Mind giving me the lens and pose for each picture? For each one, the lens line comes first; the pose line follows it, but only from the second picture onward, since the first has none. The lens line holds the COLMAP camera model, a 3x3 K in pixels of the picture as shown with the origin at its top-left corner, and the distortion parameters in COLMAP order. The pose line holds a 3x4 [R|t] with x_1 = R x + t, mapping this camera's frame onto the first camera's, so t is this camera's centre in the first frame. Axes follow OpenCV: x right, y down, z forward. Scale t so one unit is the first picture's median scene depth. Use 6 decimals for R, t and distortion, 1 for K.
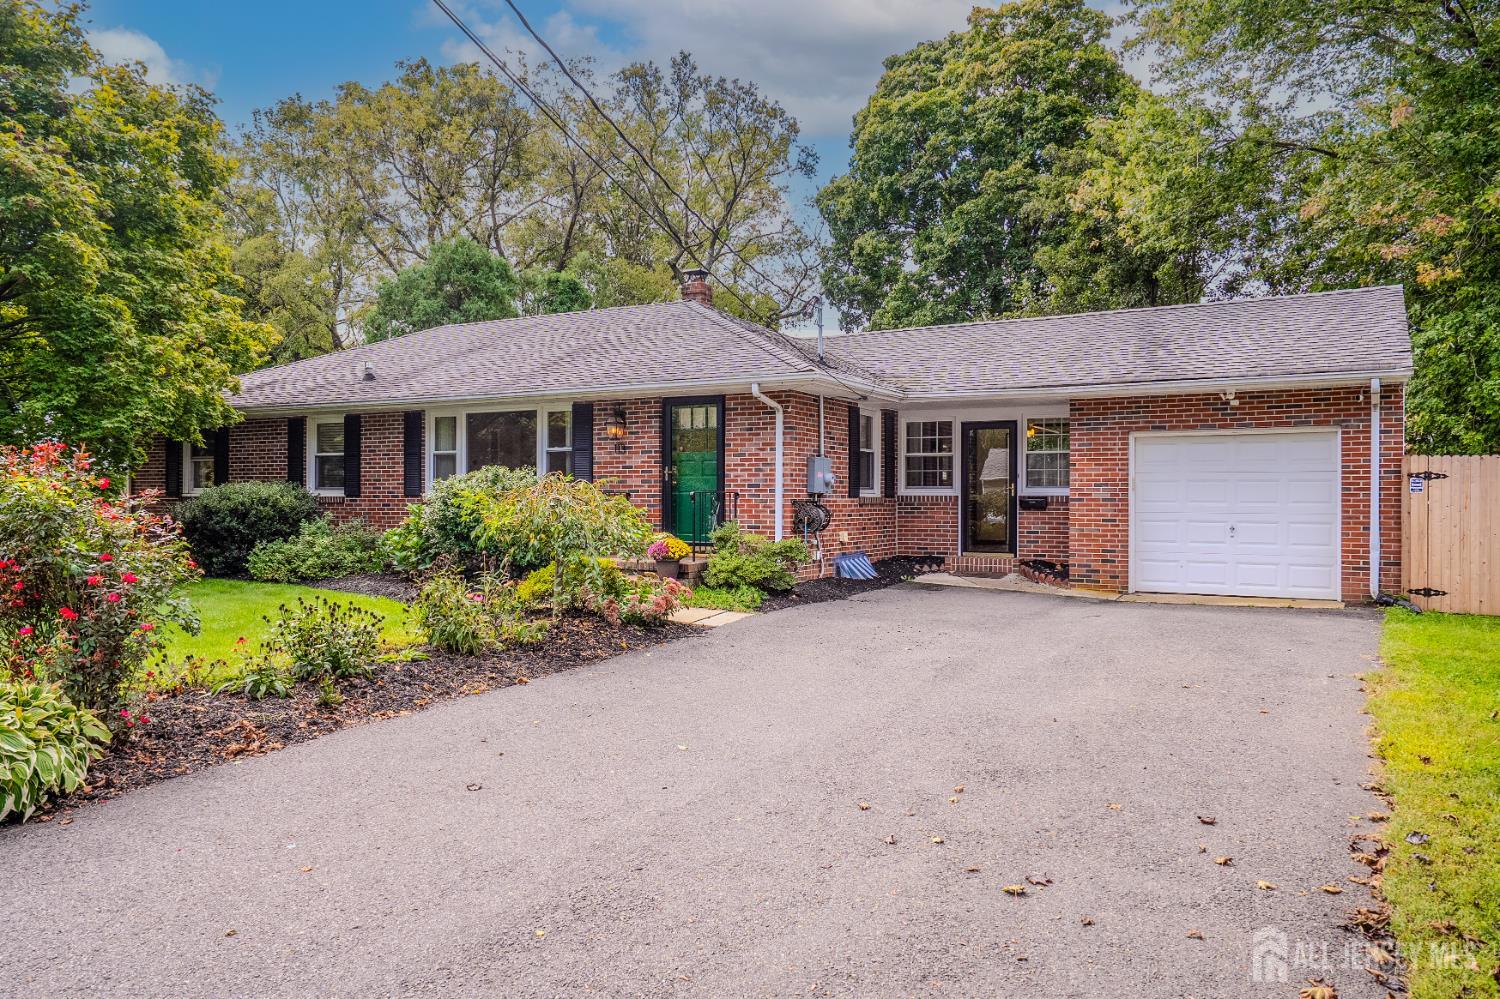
lens RADIAL K [[1082.1, 0, 750.6], [0, 1082.1, 502.0], [0, 0, 1]] dist [0.023847, 0.022060]
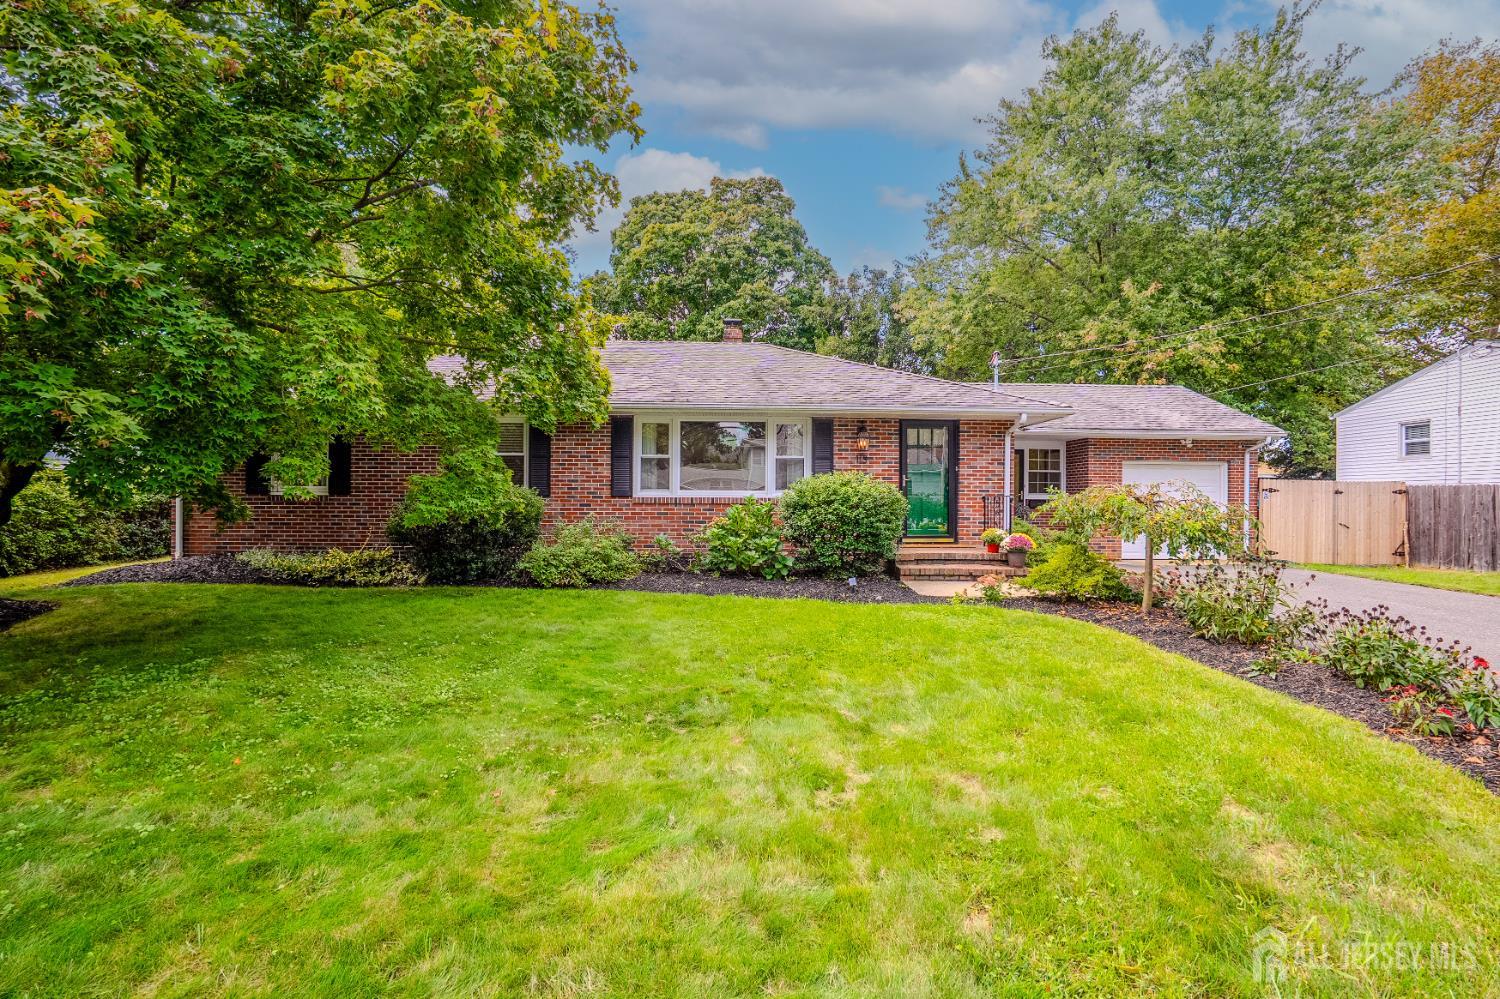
lens RADIAL K [[689.7, 0, 750.3], [0, 689.7, 498.1], [0, 0, 1]] dist [-0.048982, 0.017560]
pose [[0.851557, 0.006023, 0.524228, -0.675239], [-0.003953, 0.999979, -0.005068, -0.001299], [-0.524248, 0.002243, 0.851563, 0.445917]]
